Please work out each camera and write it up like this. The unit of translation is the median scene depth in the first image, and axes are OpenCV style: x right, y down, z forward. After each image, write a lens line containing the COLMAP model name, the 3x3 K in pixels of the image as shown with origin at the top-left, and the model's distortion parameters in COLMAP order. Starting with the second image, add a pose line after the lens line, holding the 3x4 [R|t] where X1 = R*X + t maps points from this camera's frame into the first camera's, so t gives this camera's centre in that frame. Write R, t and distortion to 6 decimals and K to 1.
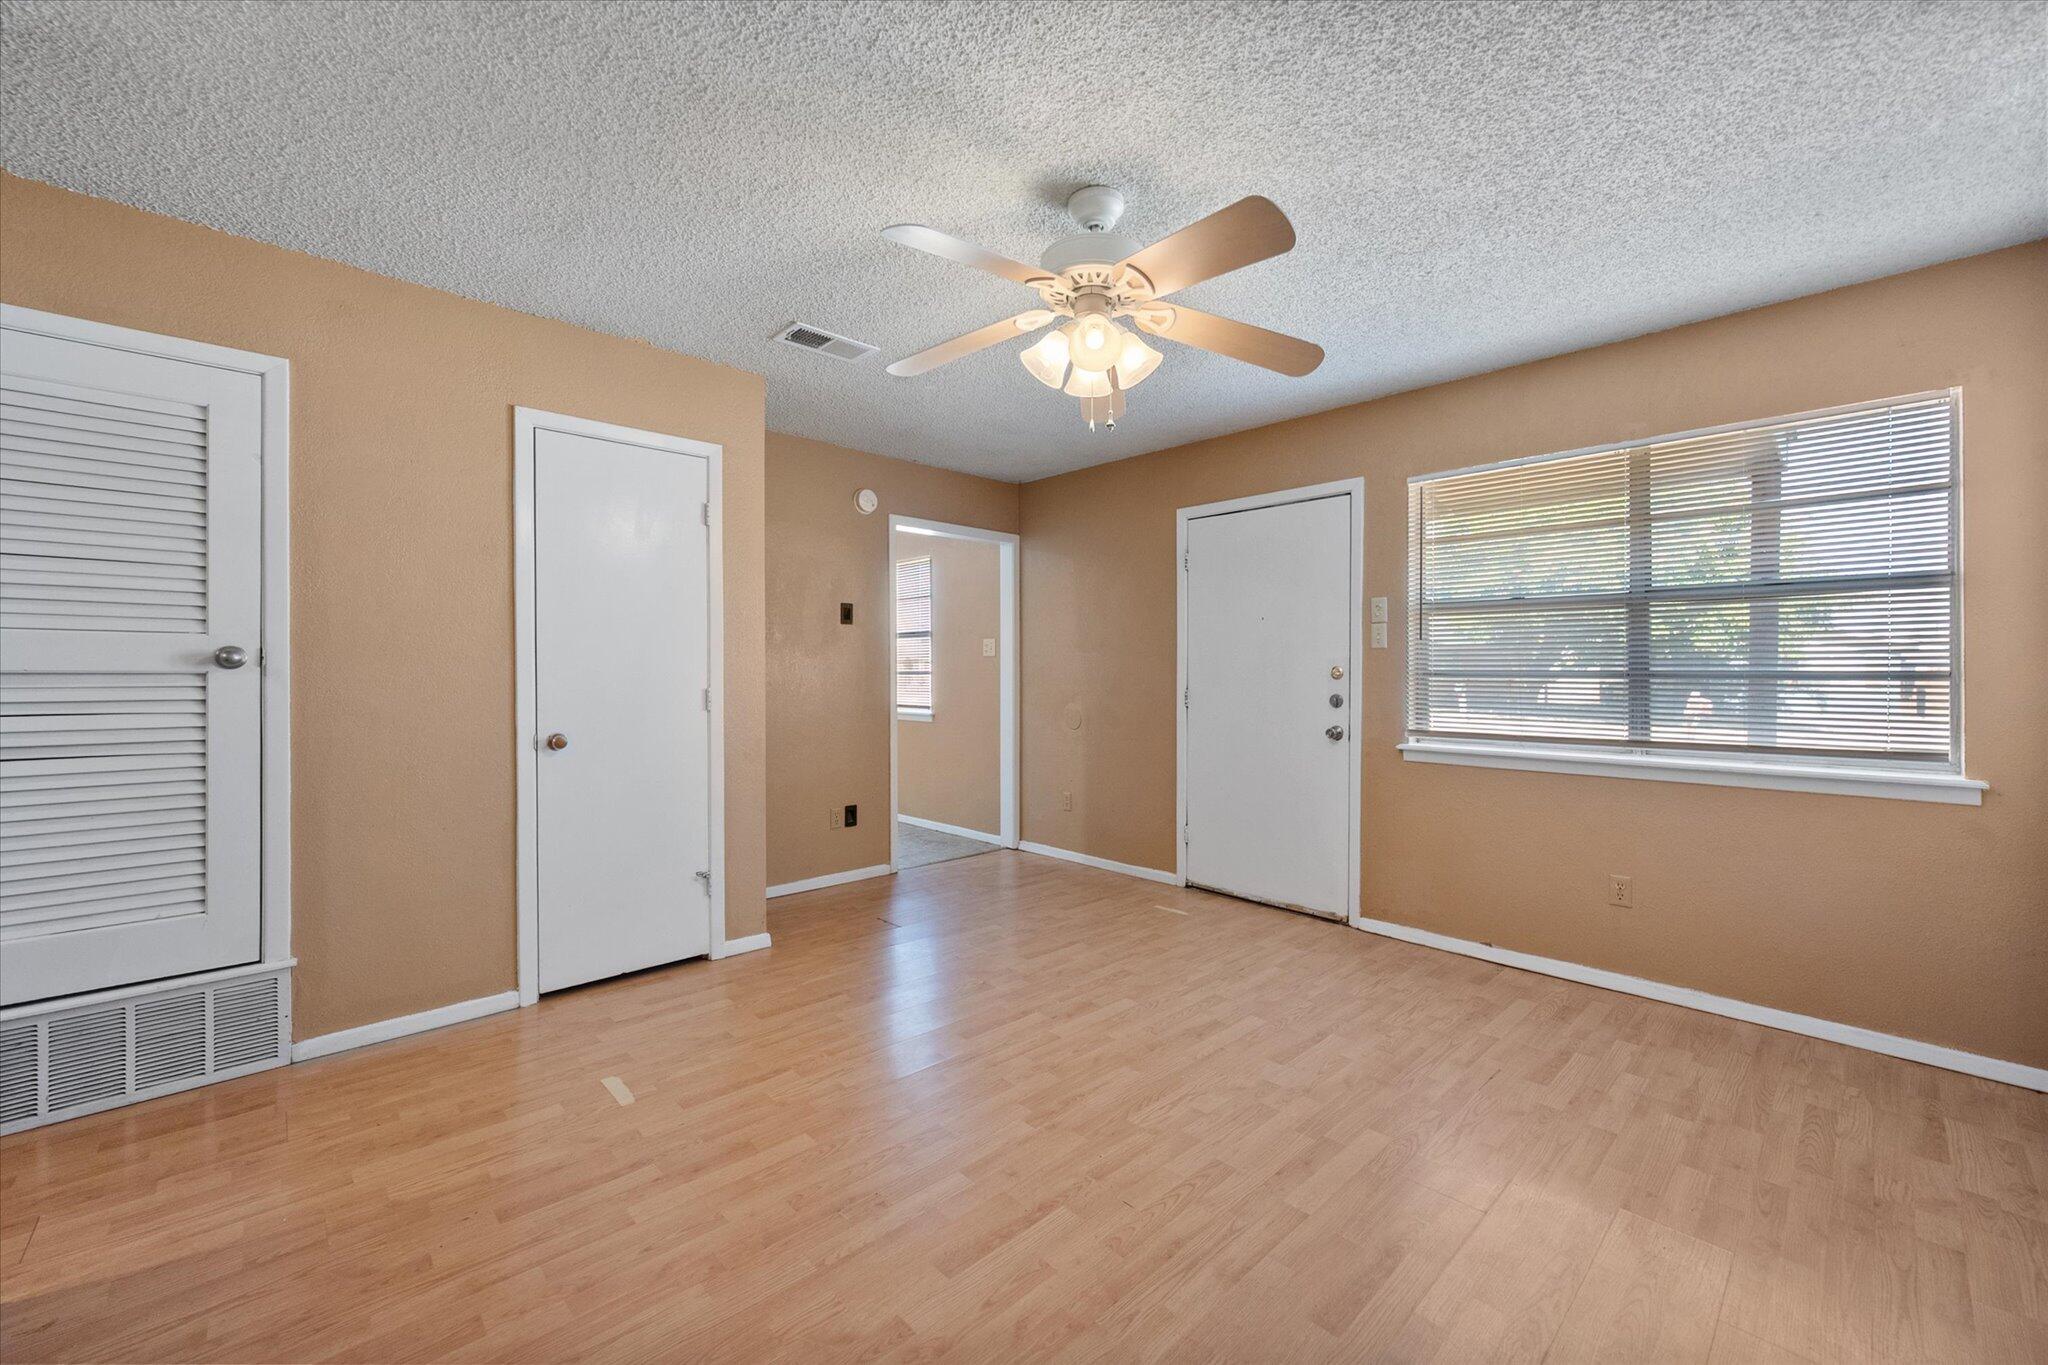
lens RADIAL K [[807.1, 0, 1024.8], [0, 807.1, 674.7], [0, 0, 1]] dist [-0.000093, 0.000017]
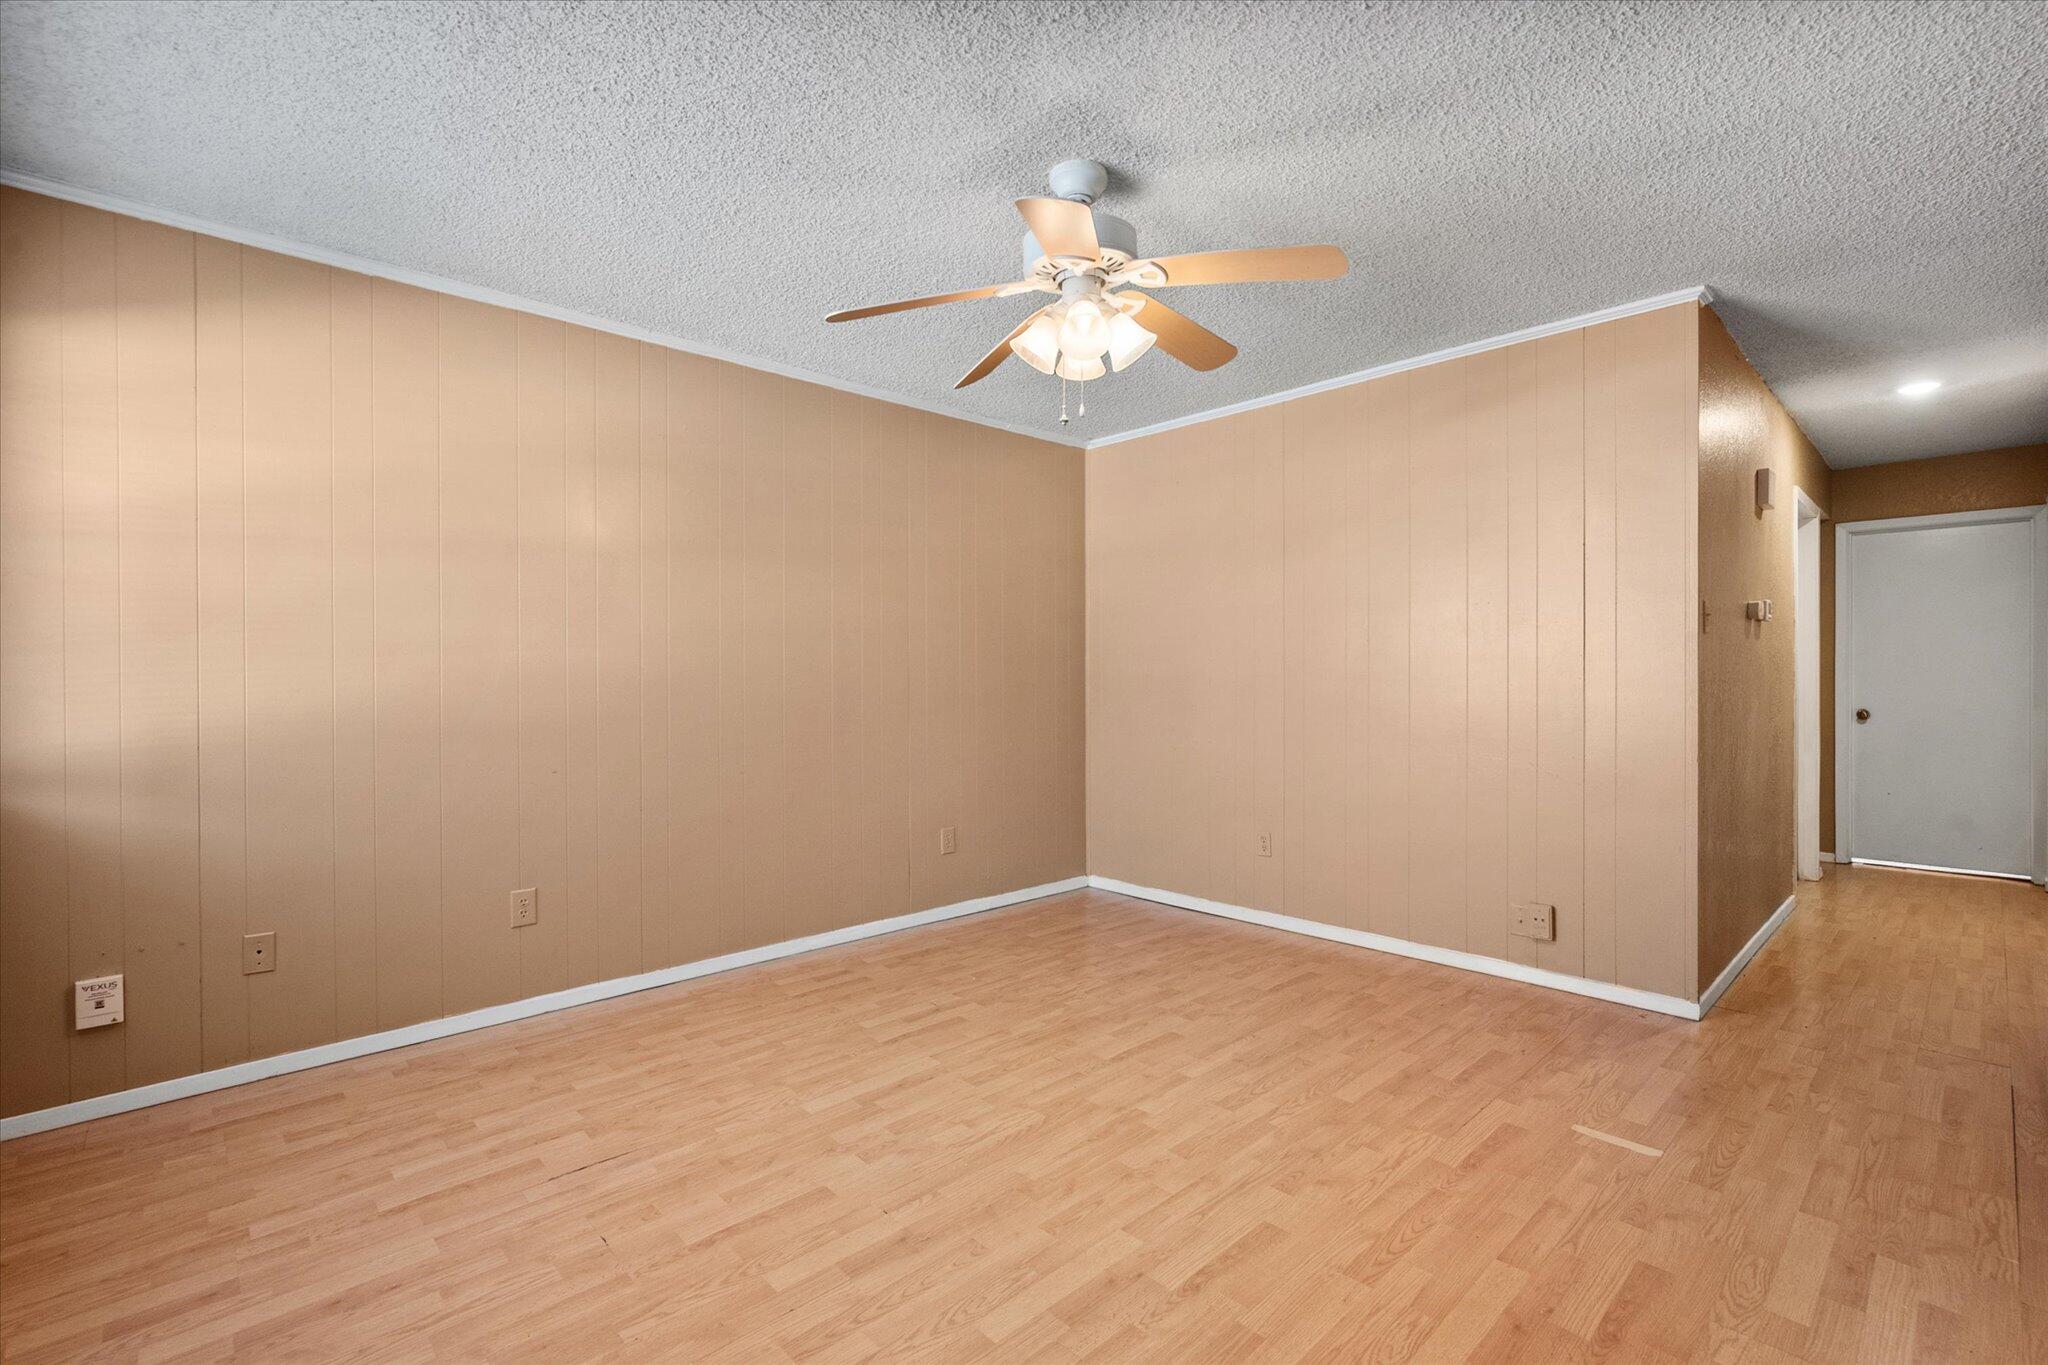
lens RADIAL K [[919.2, 0, 1024.0], [0, 919.2, 682.5], [0, 0, 1]] dist [-0.000976, 0.000084]
pose [[-0.999972, -0.001030, 0.007426, 0.110214], [-0.000962, 0.999958, 0.009156, 0.003911], [-0.007435, 0.009149, -0.999931, 1.611410]]
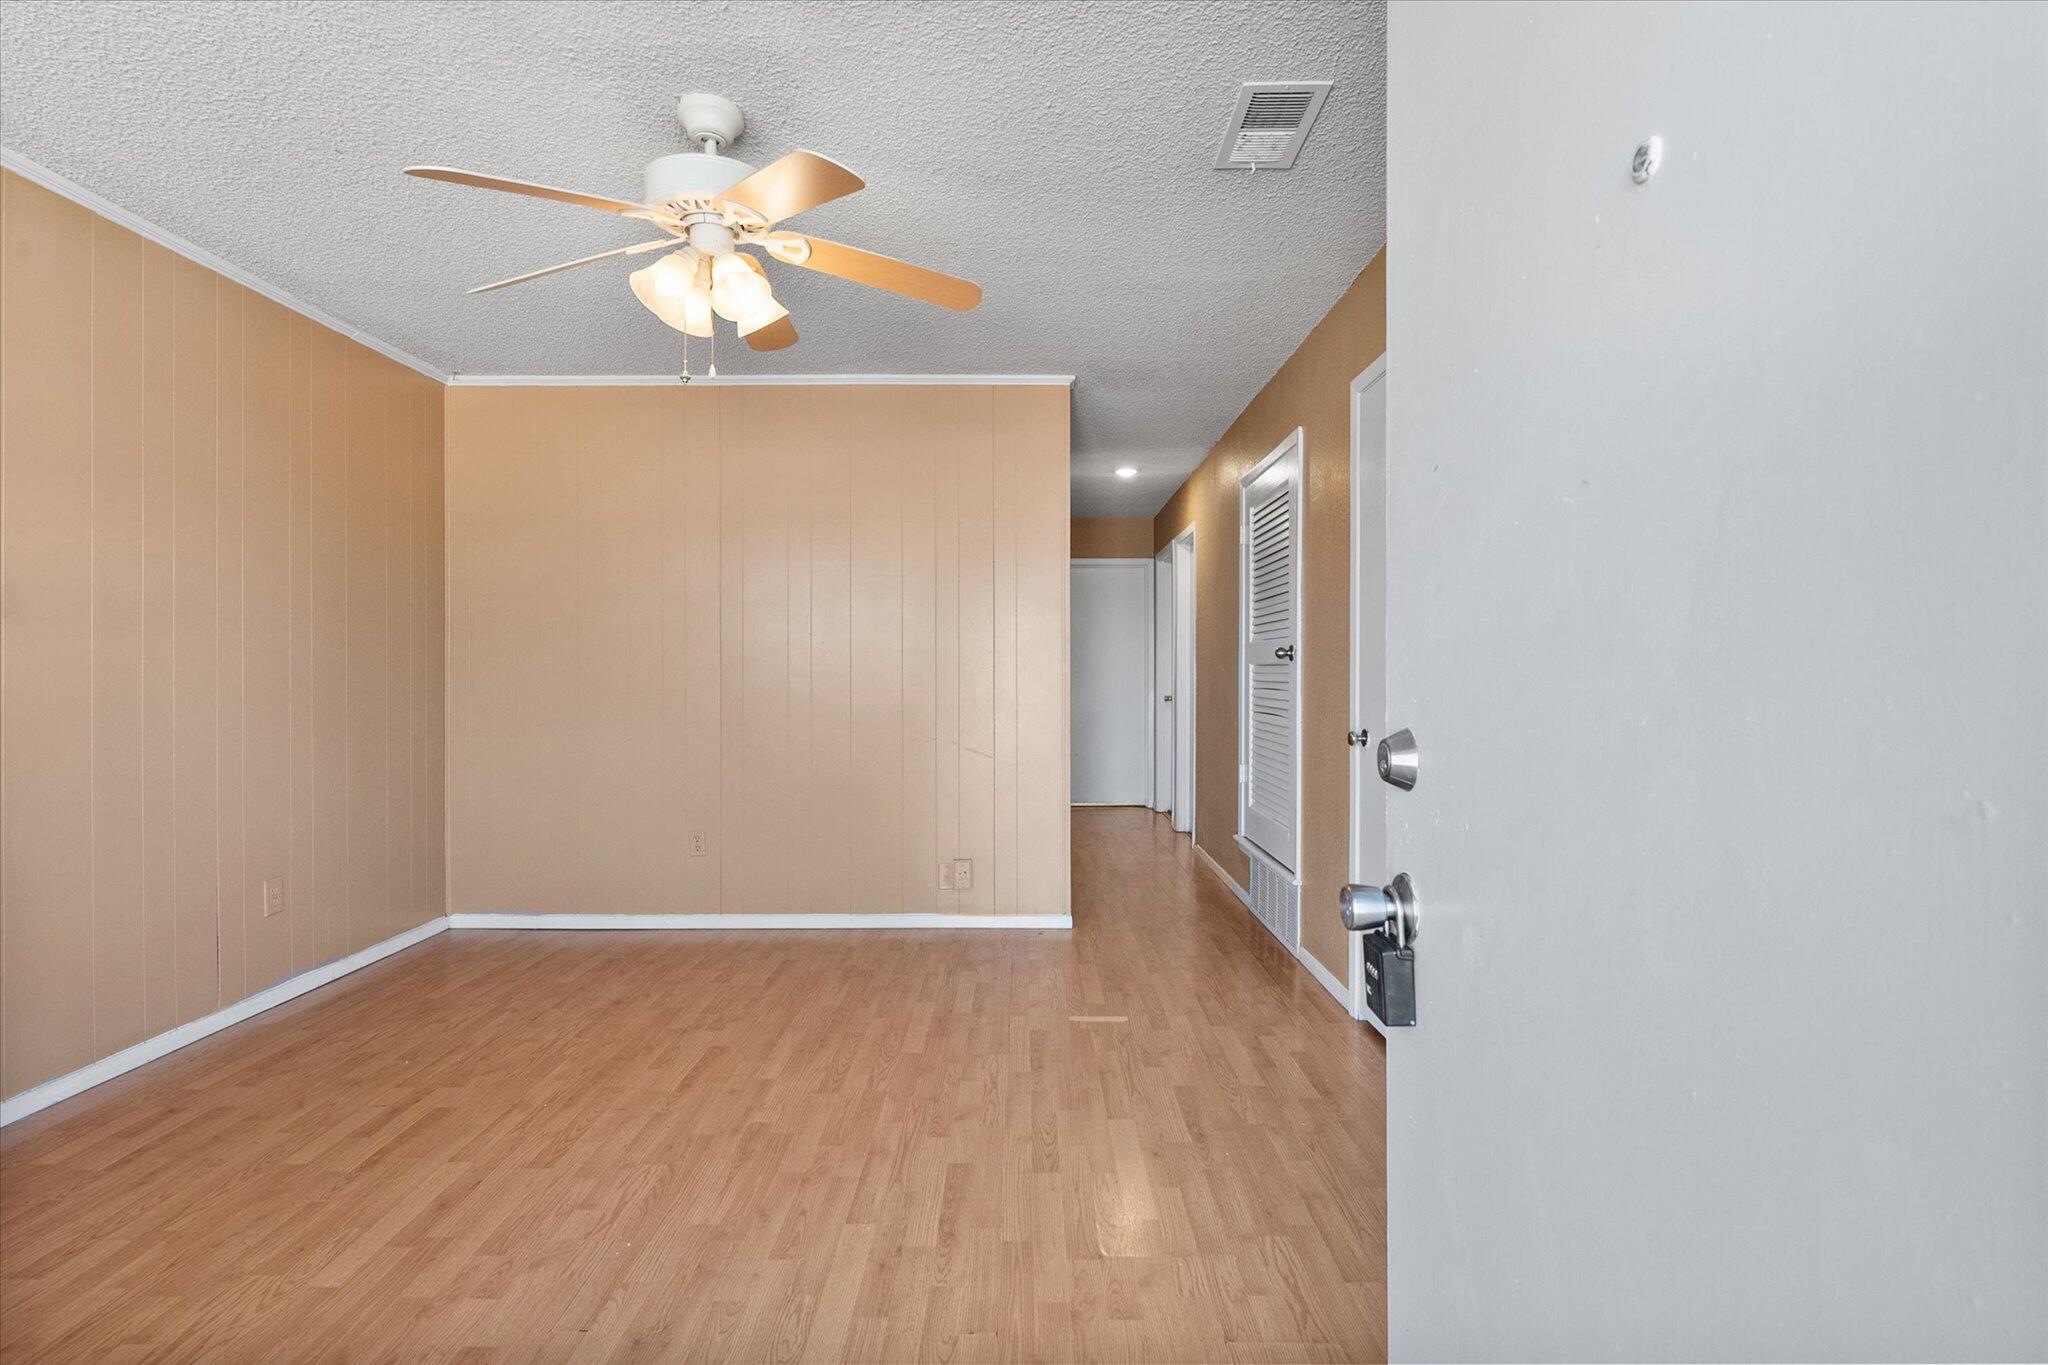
lens RADIAL K [[961.8, 0, 1018.8], [0, 961.8, 676.6], [0, 0, 1]] dist [0.000463, 0.000095]
pose [[-0.694487, -0.000402, -0.719505, 0.463141], [-0.004802, 0.999980, 0.004077, 0.012197], [0.719489, 0.006286, -0.694475, 1.509475]]
